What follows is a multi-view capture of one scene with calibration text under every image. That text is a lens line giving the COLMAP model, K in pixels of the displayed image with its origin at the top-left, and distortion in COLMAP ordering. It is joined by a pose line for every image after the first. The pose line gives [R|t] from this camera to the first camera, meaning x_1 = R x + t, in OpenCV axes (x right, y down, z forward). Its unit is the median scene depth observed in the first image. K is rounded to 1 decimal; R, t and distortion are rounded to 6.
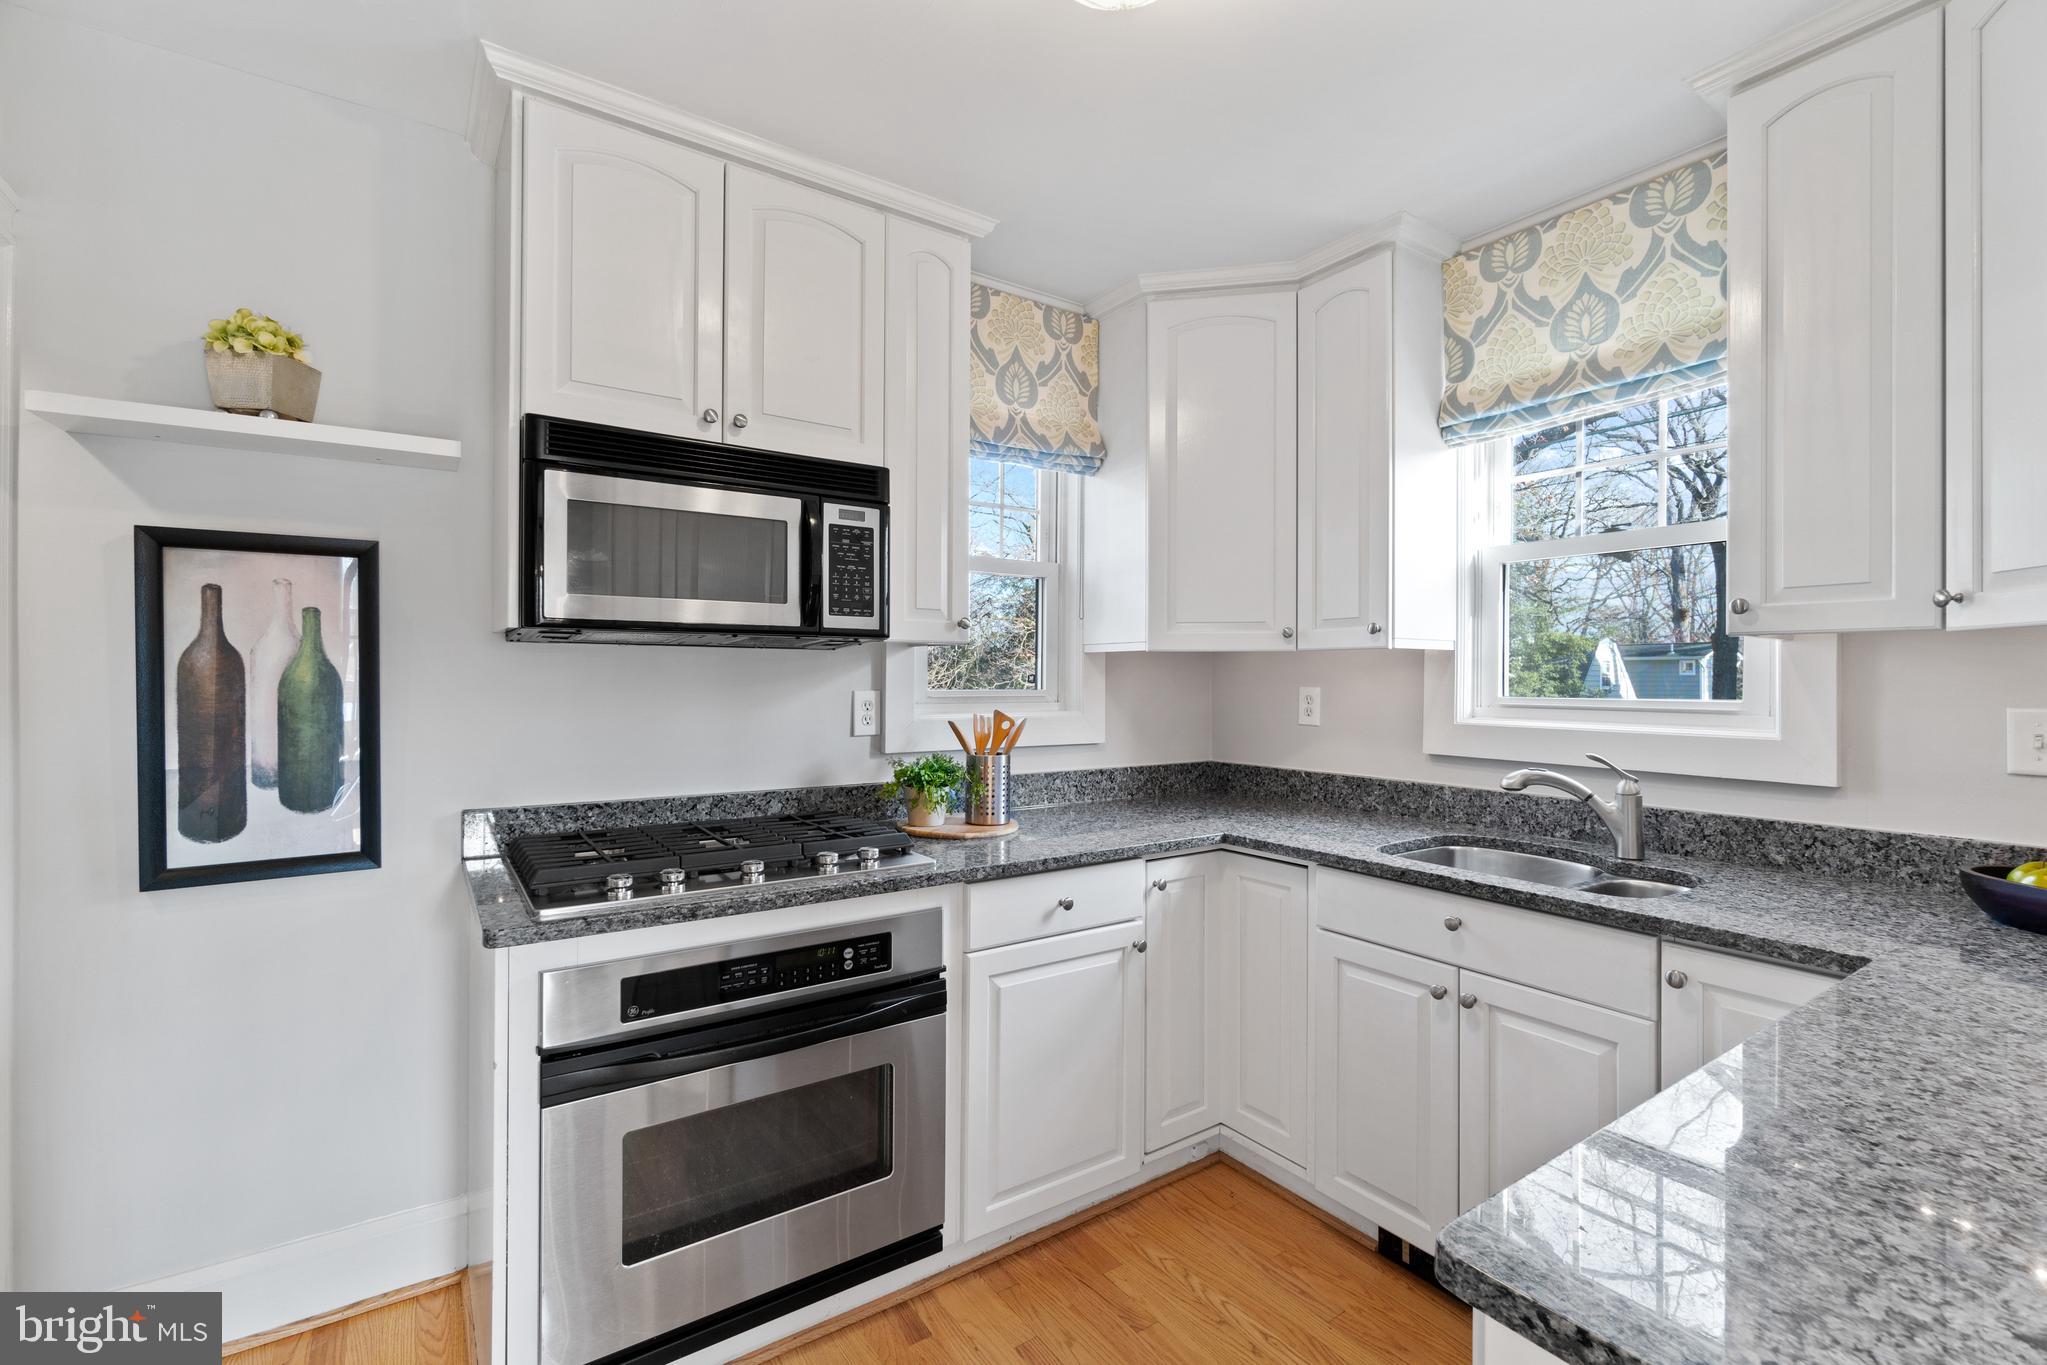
lens RADIAL K [[891.8, 0, 1003.6], [0, 891.8, 679.9], [0, 0, 1]] dist [-0.001785, 0.000067]
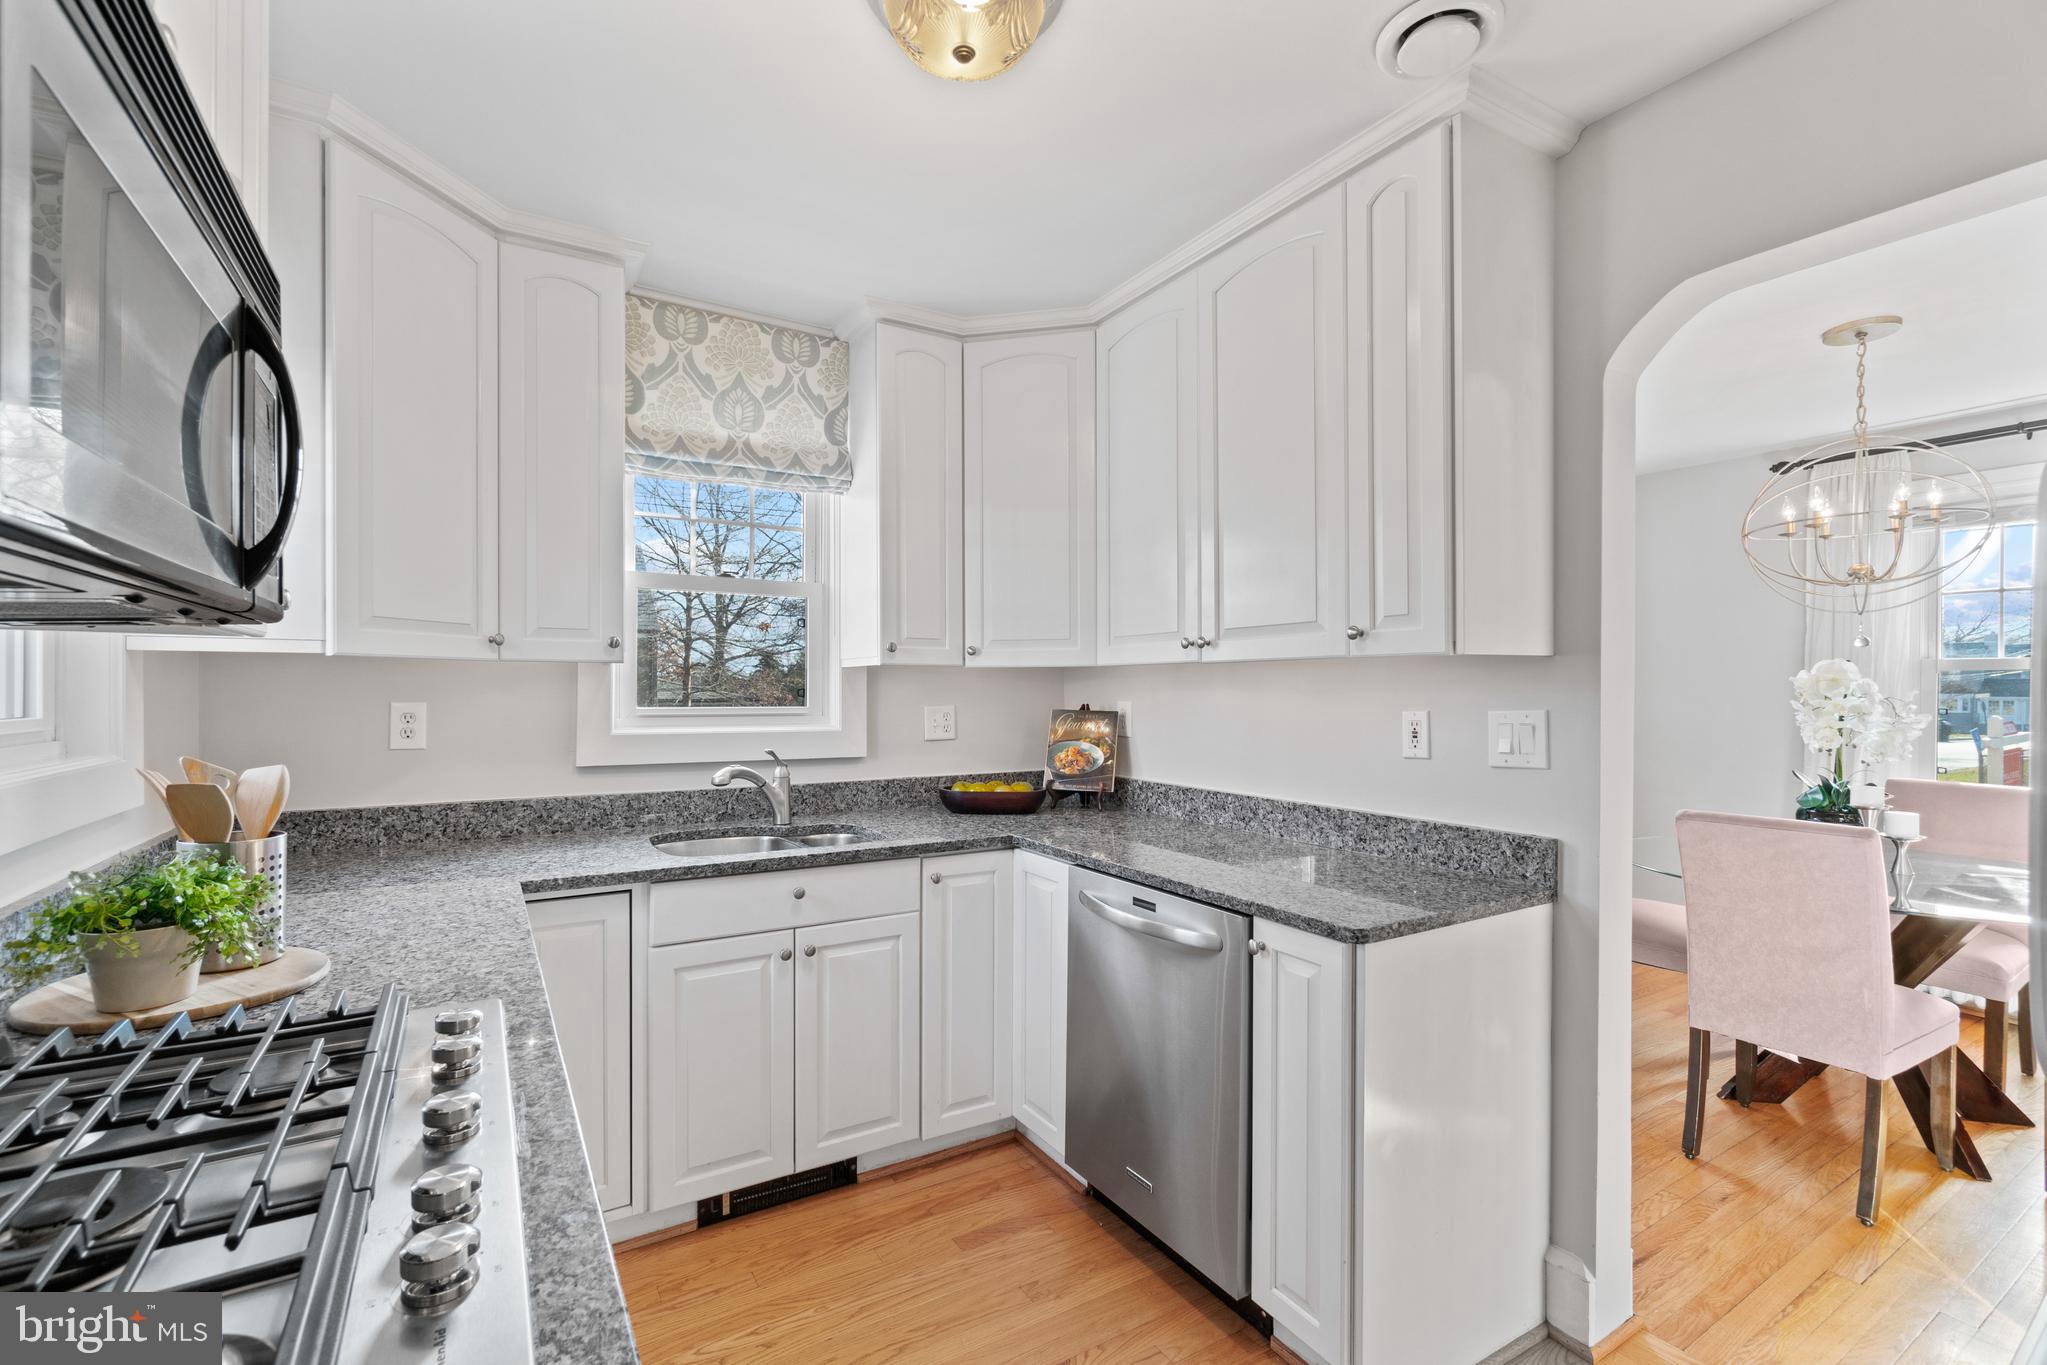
lens RADIAL K [[882.0, 0, 1019.5], [0, 882.0, 699.7], [0, 0, 1]] dist [-0.017090, 0.000083]
pose [[0.038302, -0.017079, 0.999120, -0.608471], [-0.002111, 0.999850, 0.017173, -0.013198], [-0.999264, -0.002767, 0.038260, 0.570973]]
